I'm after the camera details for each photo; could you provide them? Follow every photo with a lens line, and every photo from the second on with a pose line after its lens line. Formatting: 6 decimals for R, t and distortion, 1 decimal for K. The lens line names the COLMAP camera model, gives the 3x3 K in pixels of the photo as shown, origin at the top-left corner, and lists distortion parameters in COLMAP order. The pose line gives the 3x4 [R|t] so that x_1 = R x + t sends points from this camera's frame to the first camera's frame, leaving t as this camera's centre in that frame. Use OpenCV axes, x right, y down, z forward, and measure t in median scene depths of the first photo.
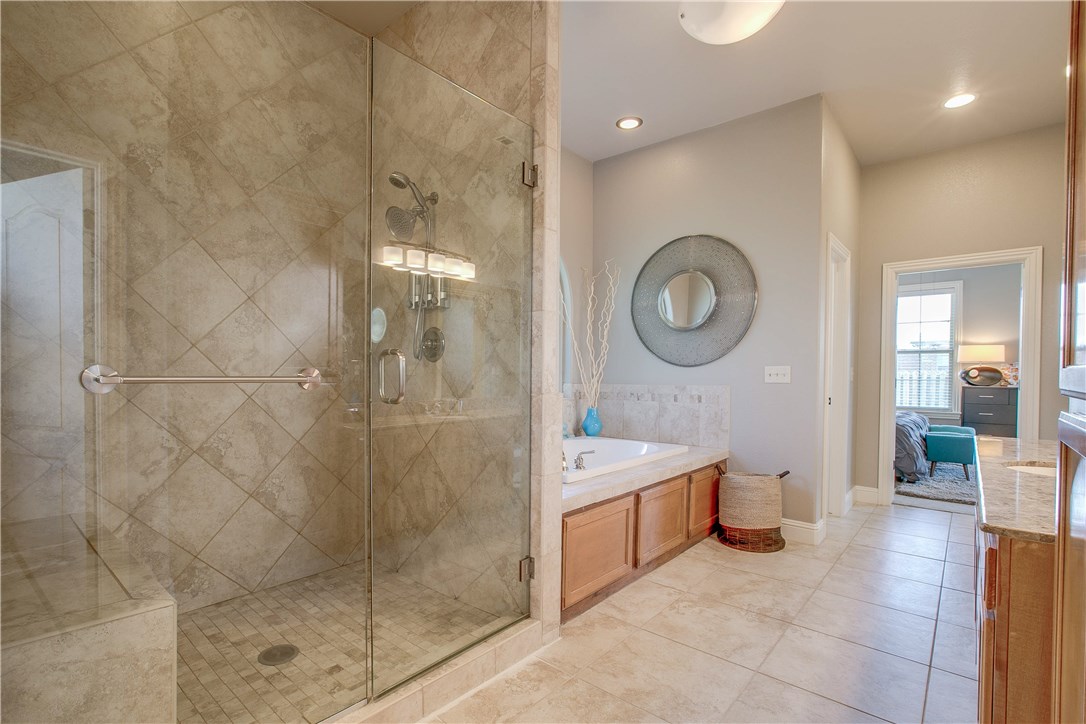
lens RADIAL K [[511.5, 0, 519.9], [0, 511.5, 381.4], [0, 0, 1]] dist [-0.035927, 0.017251]
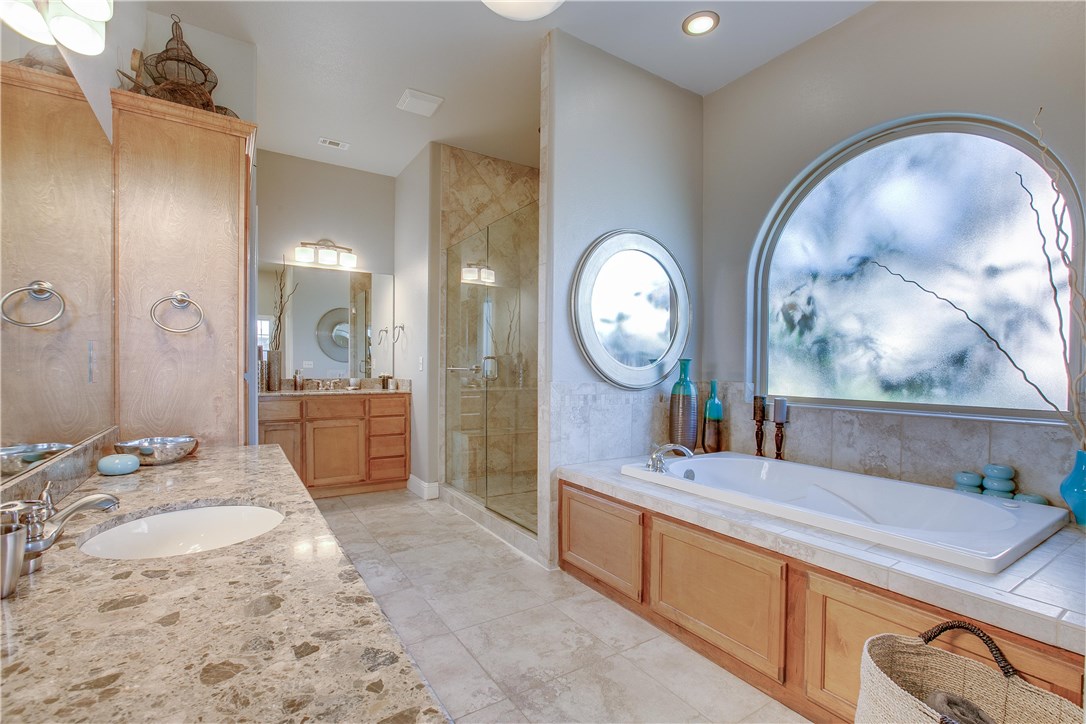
lens RADIAL K [[488.4, 0, 539.1], [0, 488.4, 362.9], [0, 0, 1]] dist [-0.057429, 0.029267]
pose [[-0.268239, -0.016347, -0.963214, 0.777621], [-0.026544, 0.999602, -0.009572, -0.008438], [0.962987, 0.023000, -0.268566, 0.780943]]
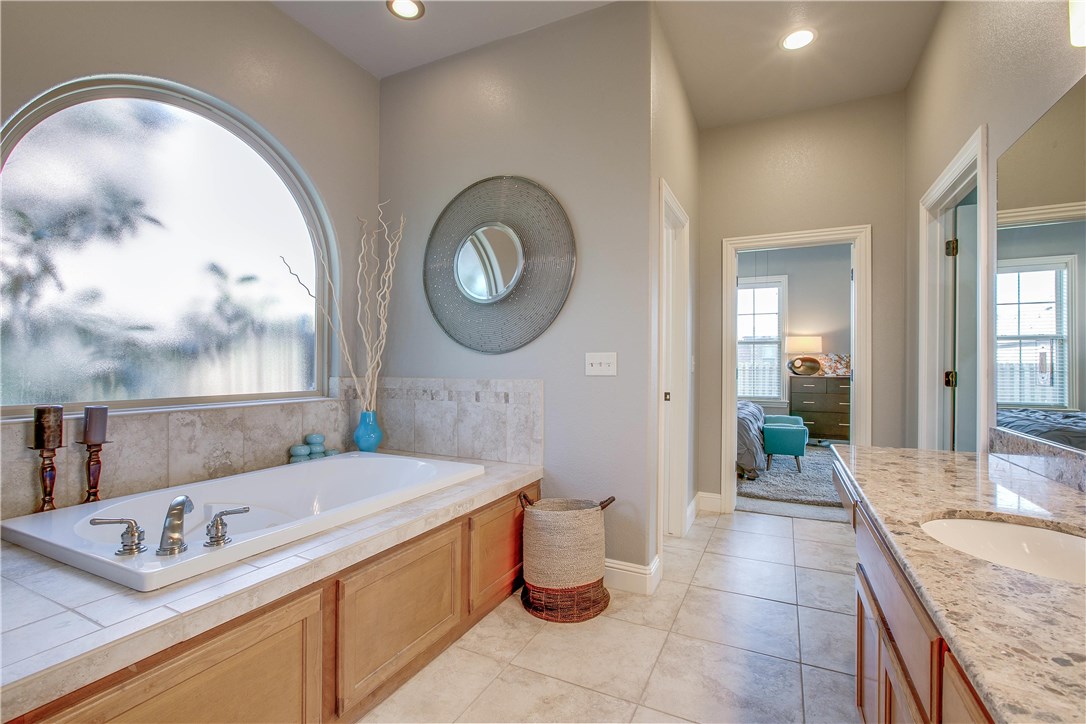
lens RADIAL K [[495.5, 0, 545.3], [0, 495.5, 360.8], [0, 0, 1]] dist [-0.046336, 0.014156]
pose [[0.961077, 0.001264, 0.276279, 0.227920], [0.005102, 0.999738, -0.022322, -0.002674], [-0.276234, 0.022863, 0.960818, 0.325944]]
